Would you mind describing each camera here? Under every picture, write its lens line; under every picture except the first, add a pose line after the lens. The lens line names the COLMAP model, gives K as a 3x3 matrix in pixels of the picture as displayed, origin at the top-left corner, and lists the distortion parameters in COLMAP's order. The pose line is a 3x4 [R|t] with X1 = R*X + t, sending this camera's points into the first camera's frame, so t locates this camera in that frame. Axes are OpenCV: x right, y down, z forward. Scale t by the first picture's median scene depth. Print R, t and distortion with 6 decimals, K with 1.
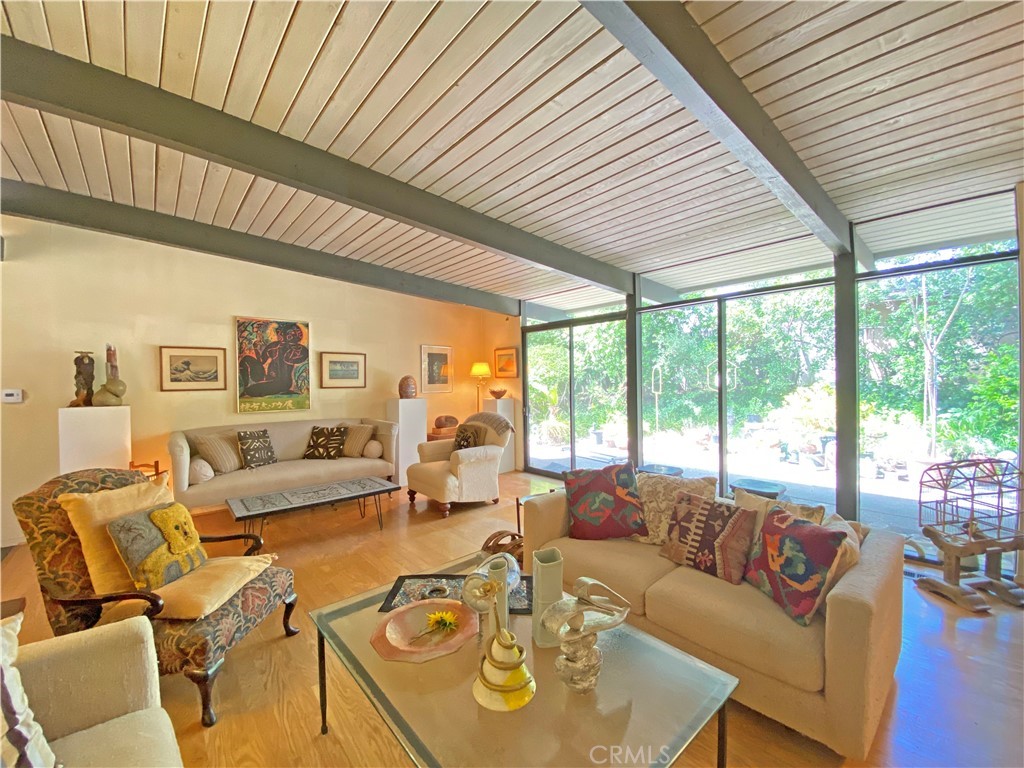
lens RADIAL K [[412.2, 0, 512.0], [0, 412.2, 384.9], [0, 0, 1]] dist [0.000941, -0.000954]
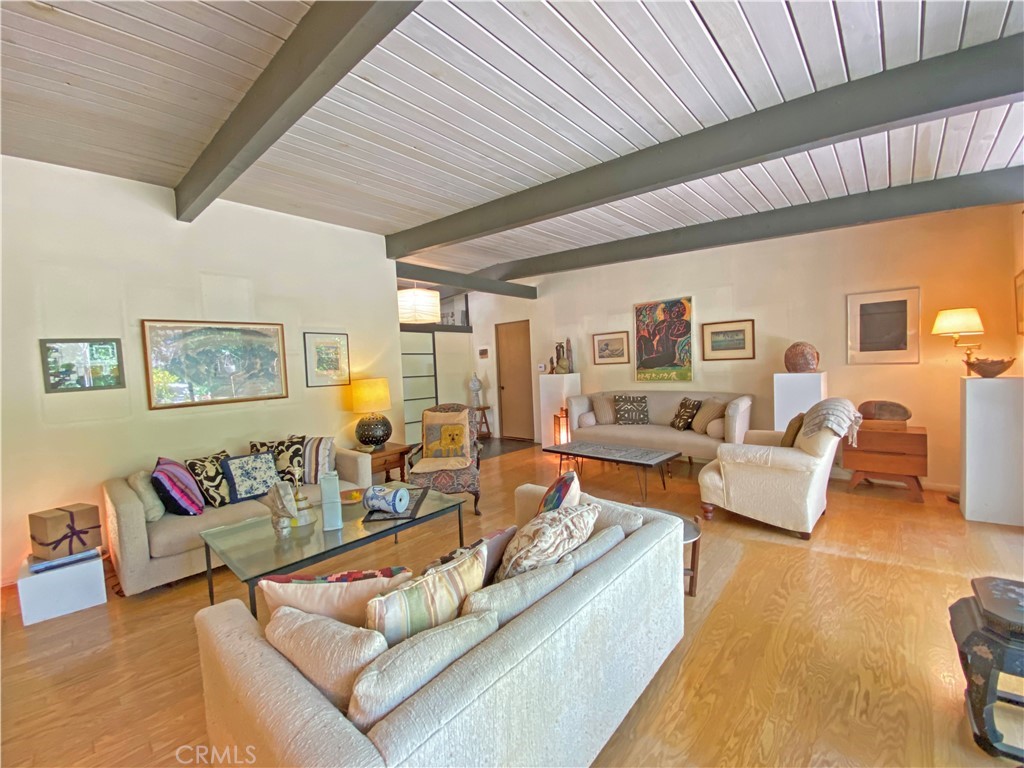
lens RADIAL K [[412.2, 0, 510.8], [0, 412.2, 387.4], [0, 0, 1]] dist [0.000941, -0.000954]
pose [[0.091567, 0.061341, -0.993908, 0.536667], [0.033070, 0.997363, 0.064600, -0.007686], [0.995250, -0.038783, 0.089297, 0.481742]]
